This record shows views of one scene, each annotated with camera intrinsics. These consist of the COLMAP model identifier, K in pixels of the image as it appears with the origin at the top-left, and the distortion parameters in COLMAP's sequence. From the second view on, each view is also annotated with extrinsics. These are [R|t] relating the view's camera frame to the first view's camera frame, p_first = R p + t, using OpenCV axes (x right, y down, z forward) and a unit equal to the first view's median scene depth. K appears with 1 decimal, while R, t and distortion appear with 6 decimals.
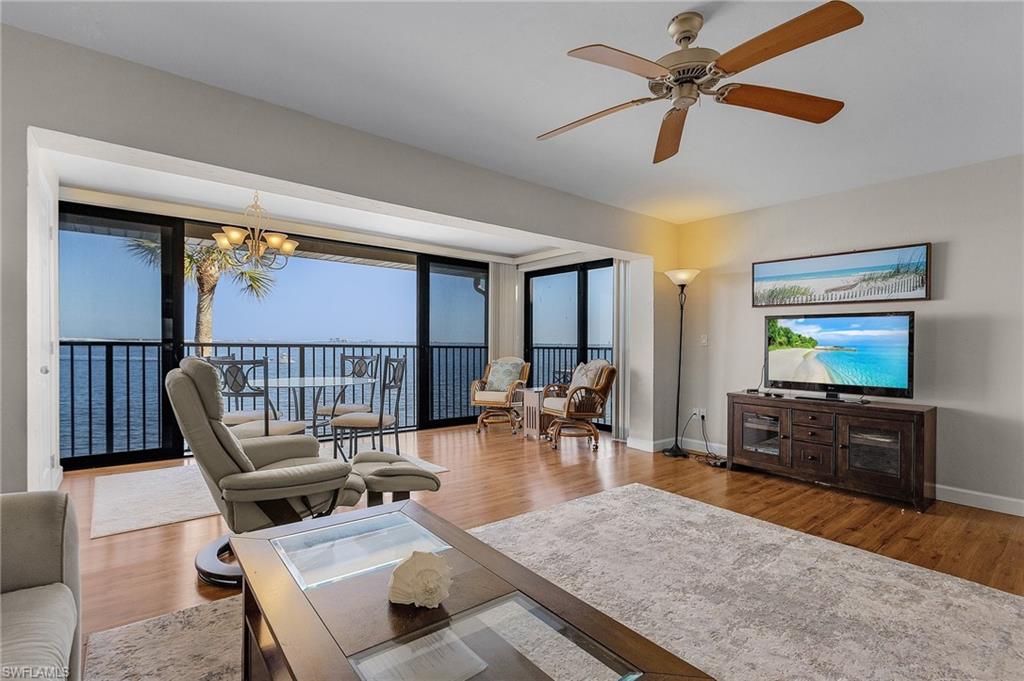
lens RADIAL K [[475.3, 0, 512.0], [0, 475.3, 340.5], [0, 0, 1]] dist [-0.000575, 0.000038]
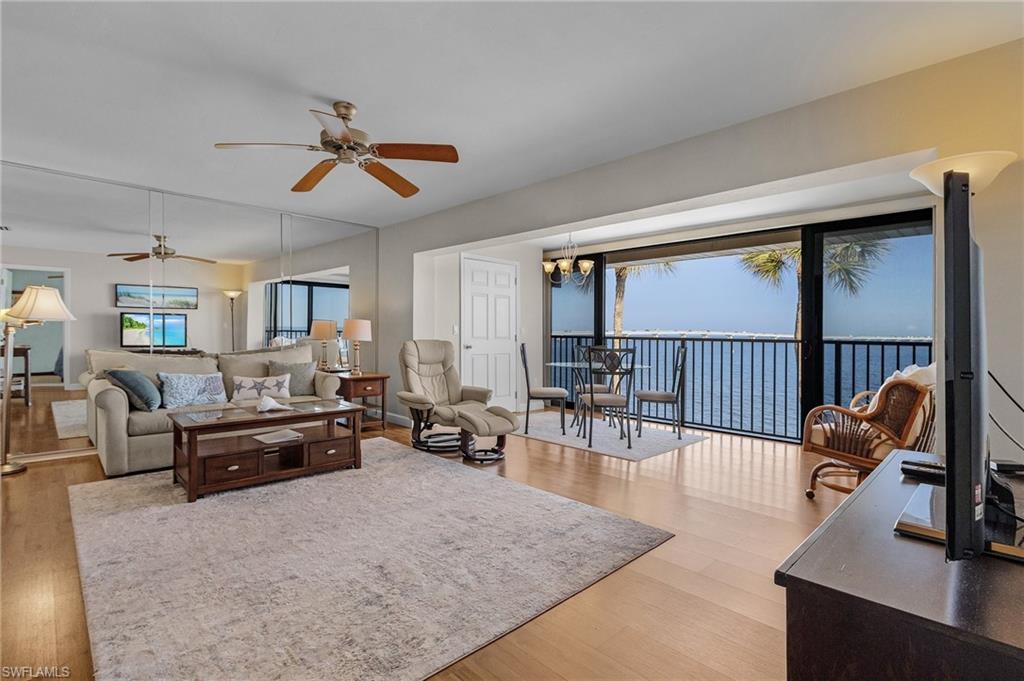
lens RADIAL K [[482.9, 0, 512.0], [0, 482.9, 340.5], [0, 0, 1]] dist [-0.002319, -0.000105]
pose [[0.083824, 0.003466, -0.996475, 0.650650], [-0.005643, 0.999980, 0.003004, 0.012514], [0.996465, 0.005372, 0.083841, 0.487286]]
